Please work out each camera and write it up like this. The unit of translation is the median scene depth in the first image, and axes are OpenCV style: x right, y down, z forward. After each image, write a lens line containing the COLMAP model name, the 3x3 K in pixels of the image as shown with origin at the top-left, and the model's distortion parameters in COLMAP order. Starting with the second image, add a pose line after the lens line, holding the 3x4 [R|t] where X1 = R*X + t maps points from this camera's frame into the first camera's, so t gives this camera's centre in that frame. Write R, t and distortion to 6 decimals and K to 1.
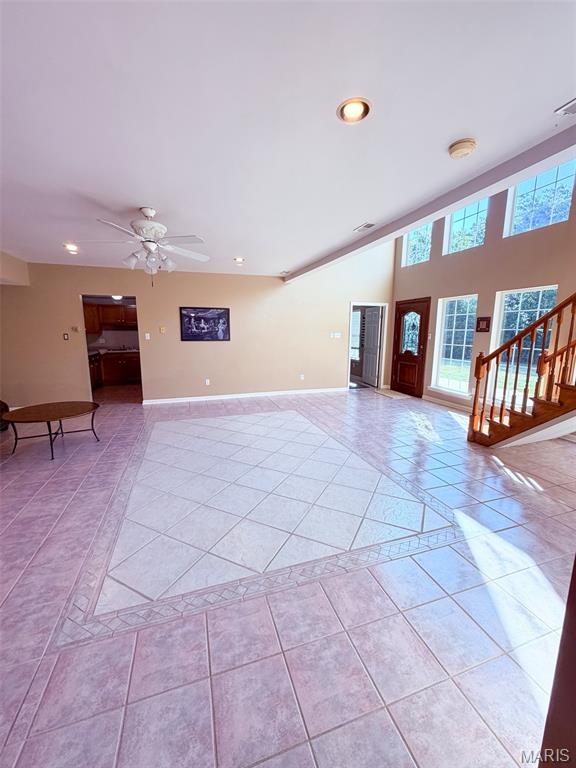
lens RADIAL K [[305.4, 0, 288.6], [0, 305.4, 381.1], [0, 0, 1]] dist [0.000707, 0.000086]
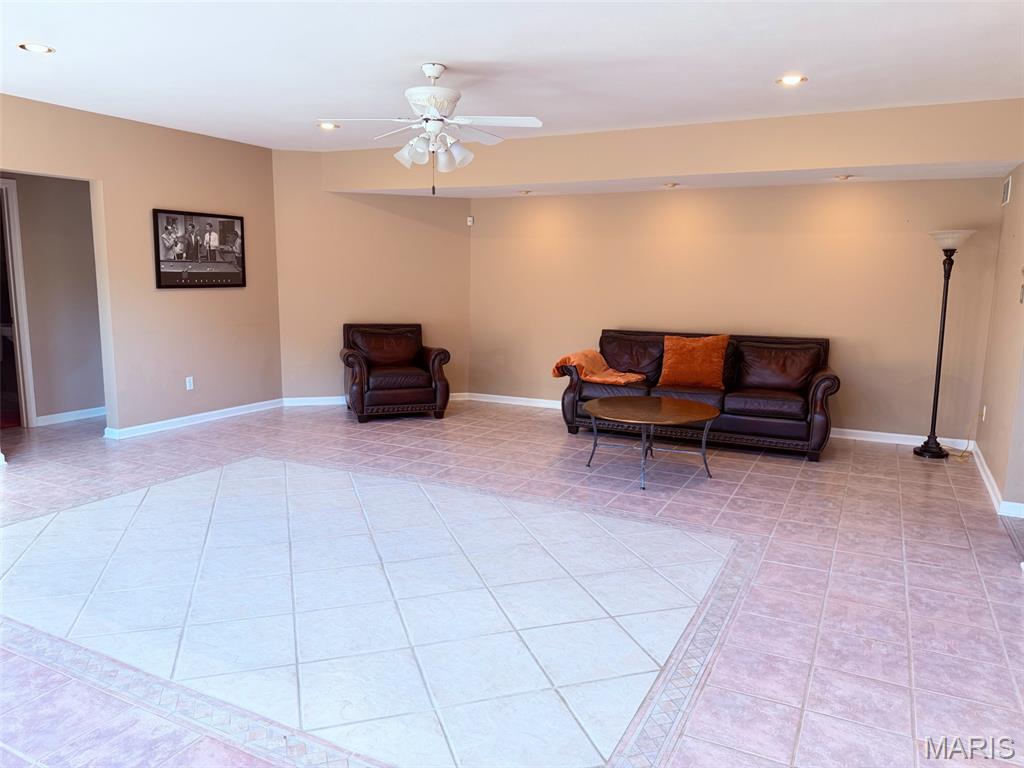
lens RADIAL K [[717.7, 0, 512.0], [0, 717.7, 384.0], [0, 0, 1]] dist [0.074141, -0.095672]
pose [[-0.712714, 0.097548, -0.694639, 0.265175], [-0.129285, 0.955050, 0.266766, -0.200371], [0.689438, 0.279934, -0.668066, 1.231358]]
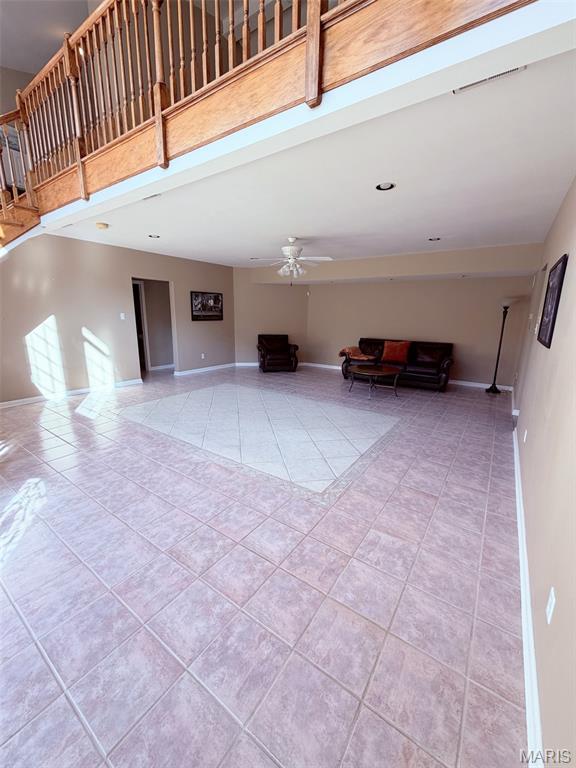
lens RADIAL K [[305.4, 0, 288.6], [0, 305.4, 381.1], [0, 0, 1]] dist [0.000707, 0.000086]
pose [[-0.800790, 0.118334, -0.587139, 0.324505], [-0.115207, 0.931551, 0.344877, -0.226885], [0.587761, 0.343817, -0.732344, 1.336679]]
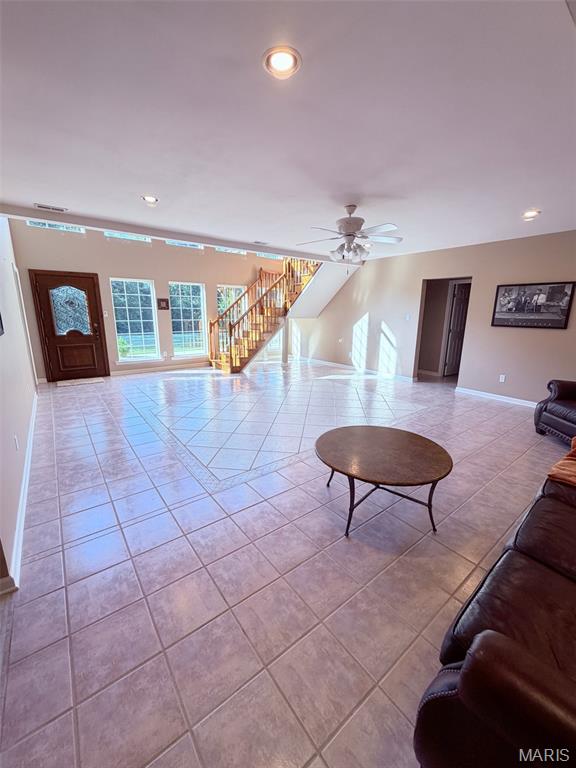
lens RADIAL K [[305.4, 0, 288.6], [0, 305.4, 381.1], [0, 0, 1]] dist [0.000707, 0.000086]
pose [[-0.325633, -0.221522, 0.919180, -0.885901], [0.142384, 0.949591, 0.279293, -0.159337], [-0.934714, 0.221824, -0.277677, 0.927029]]
